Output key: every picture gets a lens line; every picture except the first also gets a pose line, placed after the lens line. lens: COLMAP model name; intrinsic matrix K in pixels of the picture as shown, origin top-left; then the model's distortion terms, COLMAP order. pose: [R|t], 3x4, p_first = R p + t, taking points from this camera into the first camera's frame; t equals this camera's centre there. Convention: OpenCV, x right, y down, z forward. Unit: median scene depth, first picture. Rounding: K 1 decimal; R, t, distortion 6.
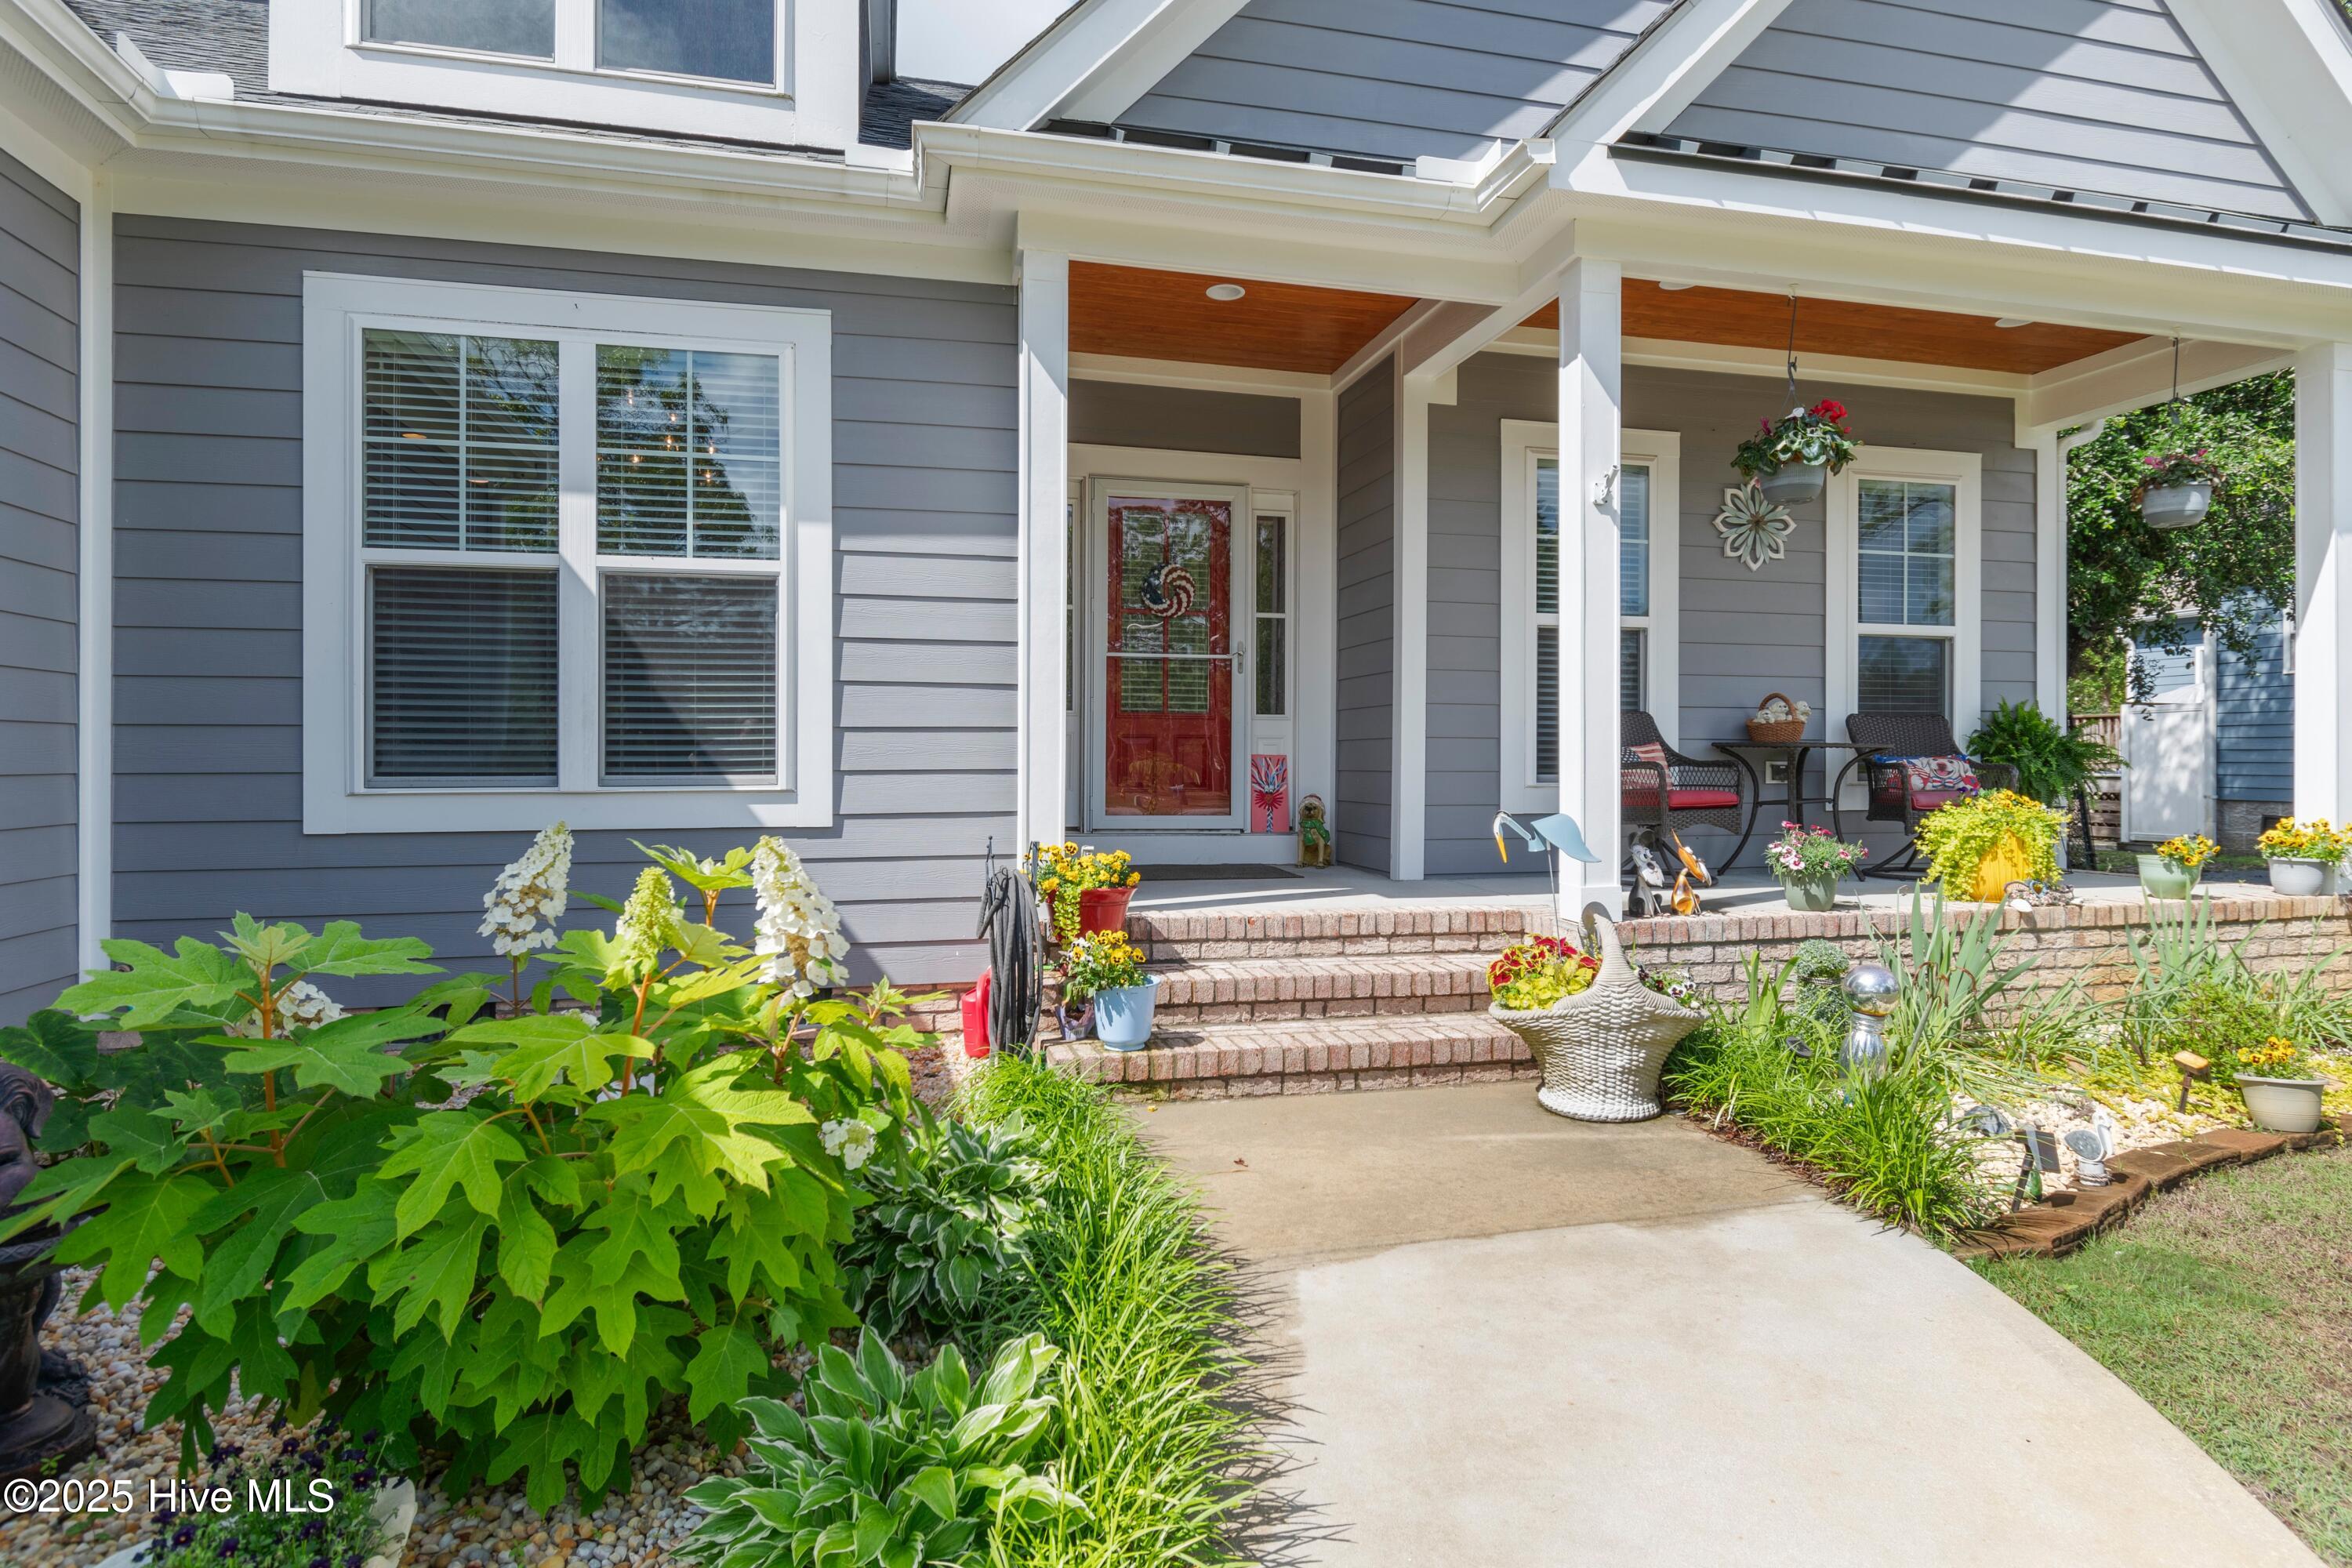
lens RADIAL K [[1268.7, 0, 1176.7], [0, 1268.7, 767.9], [0, 0, 1]] dist [-0.005896, -0.003429]
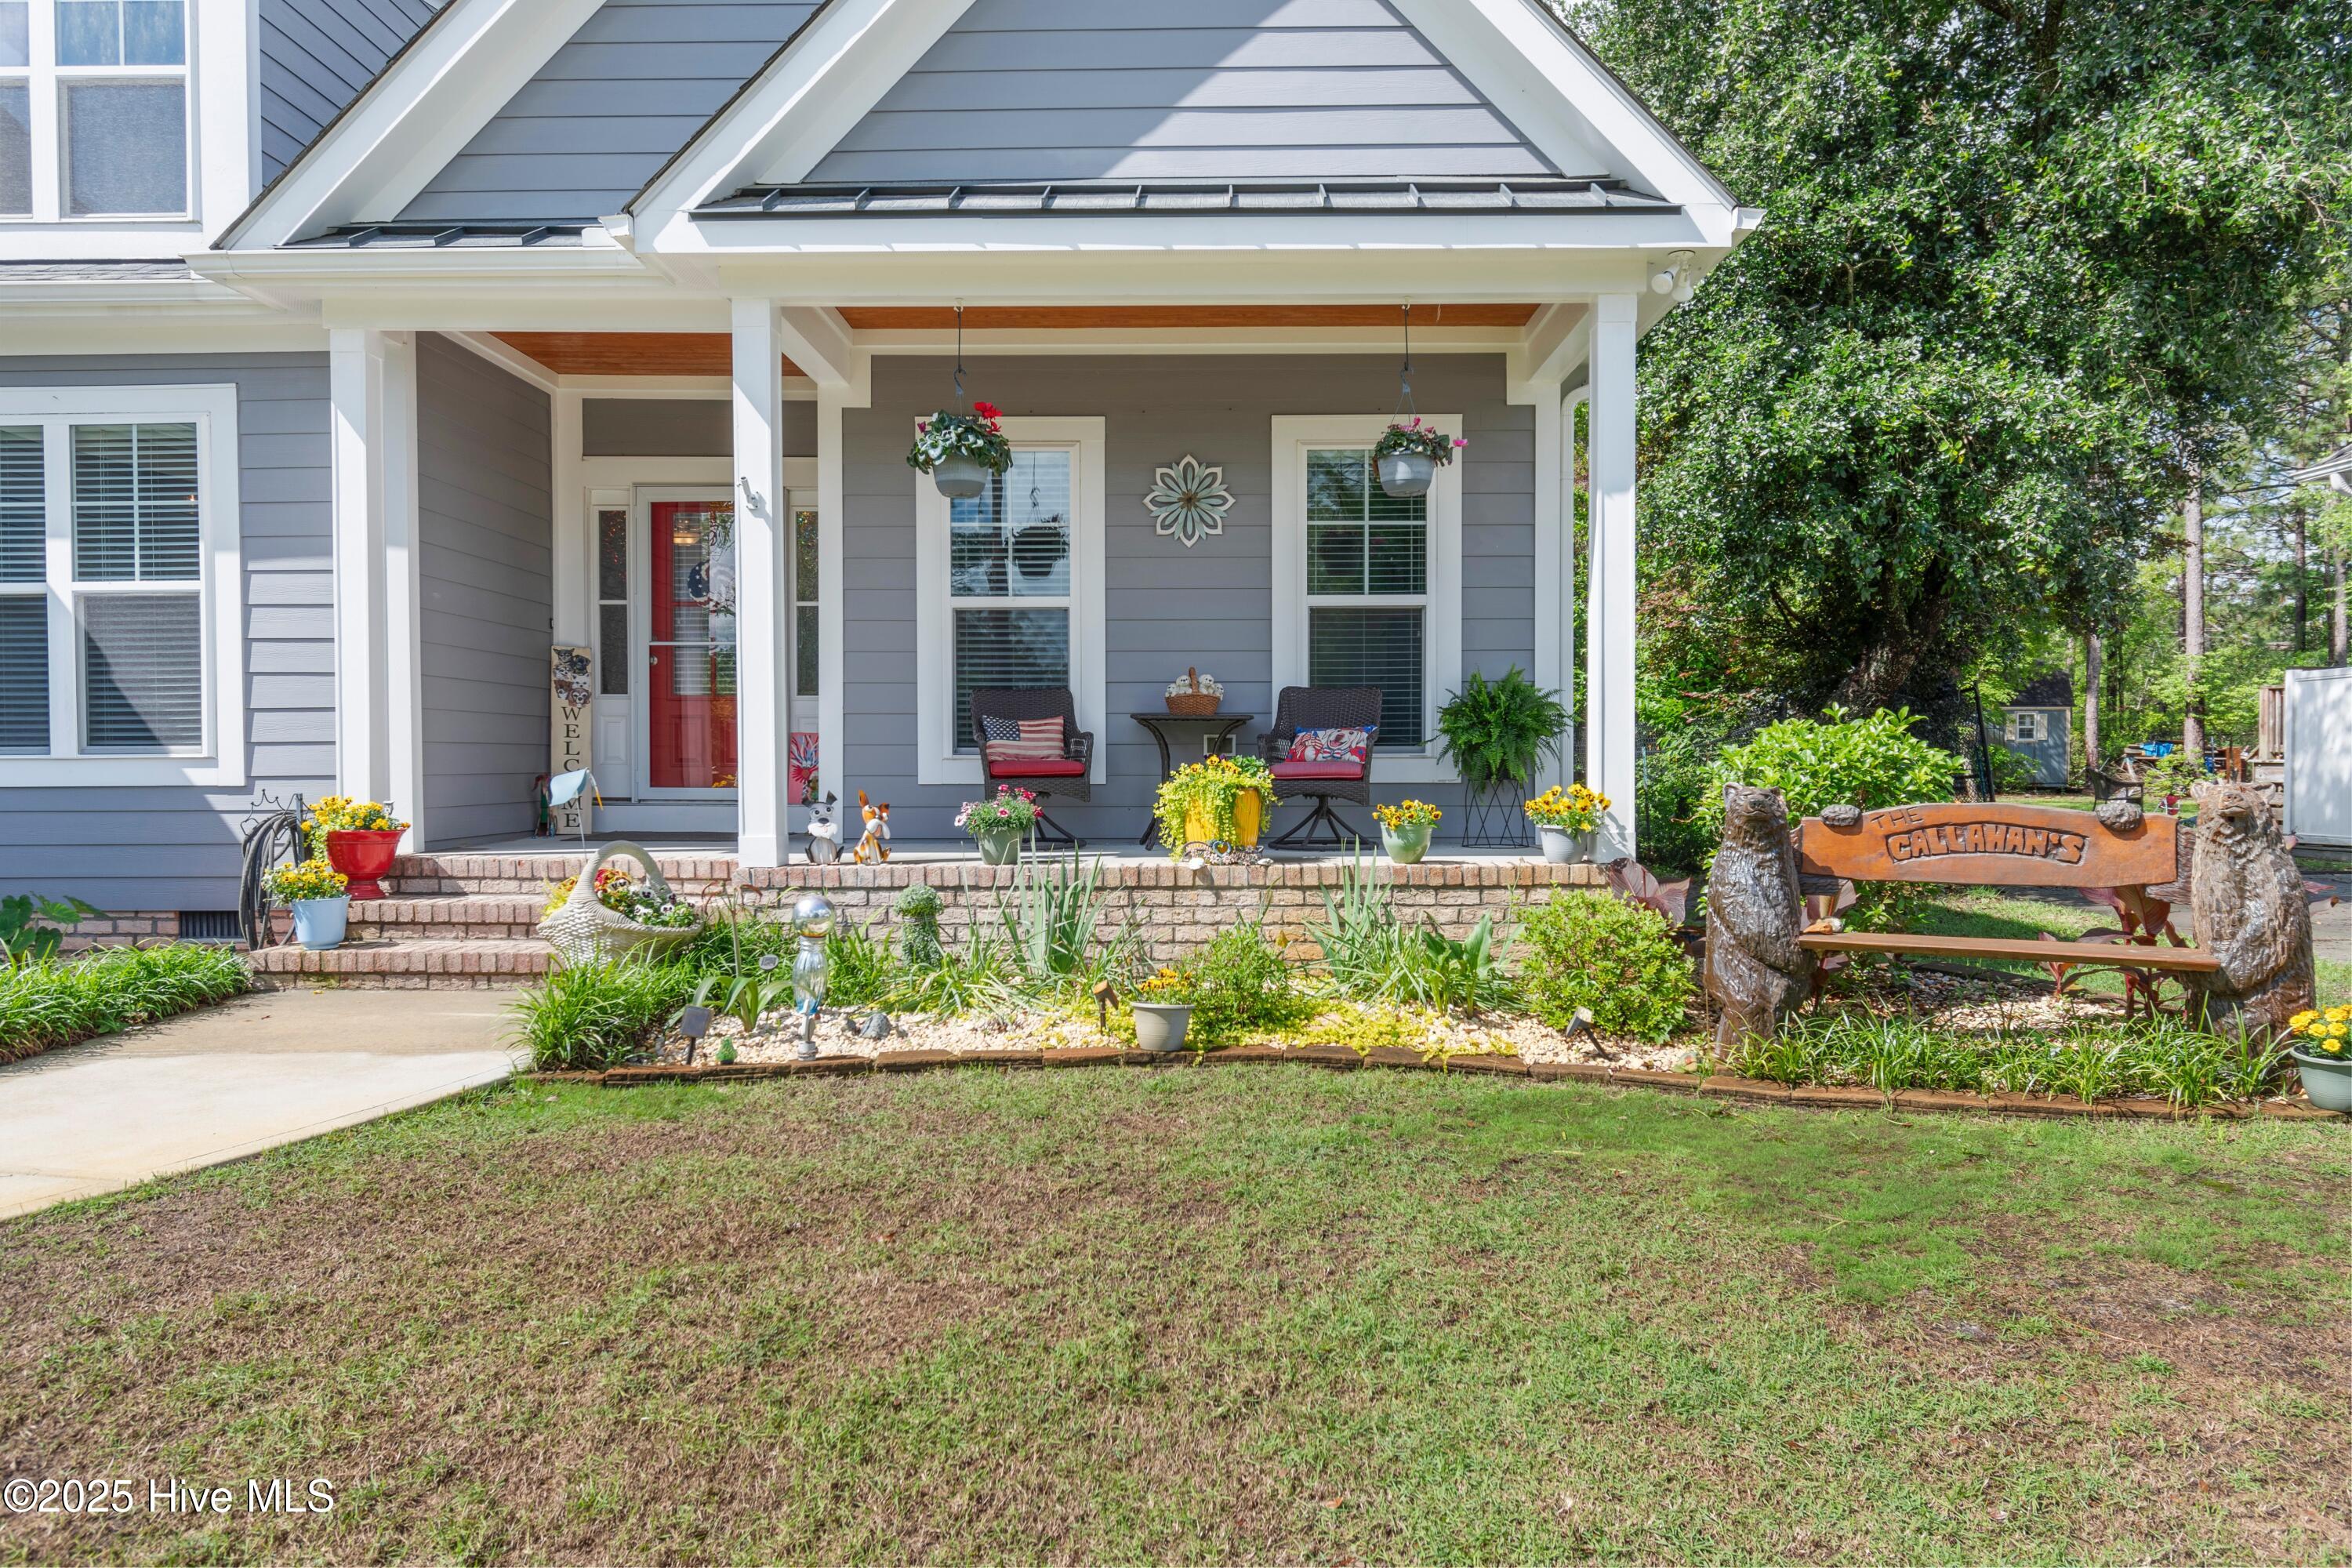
lens RADIAL K [[1500.5, 0, 1178.2], [0, 1500.5, 793.6], [0, 0, 1]] dist [-0.004461, 0.001003]
pose [[0.968107, 0.001955, -0.250530, 1.038088], [0.001924, 0.999882, 0.015238, 0.033066], [0.250530, -0.015234, 0.967989, -0.237894]]
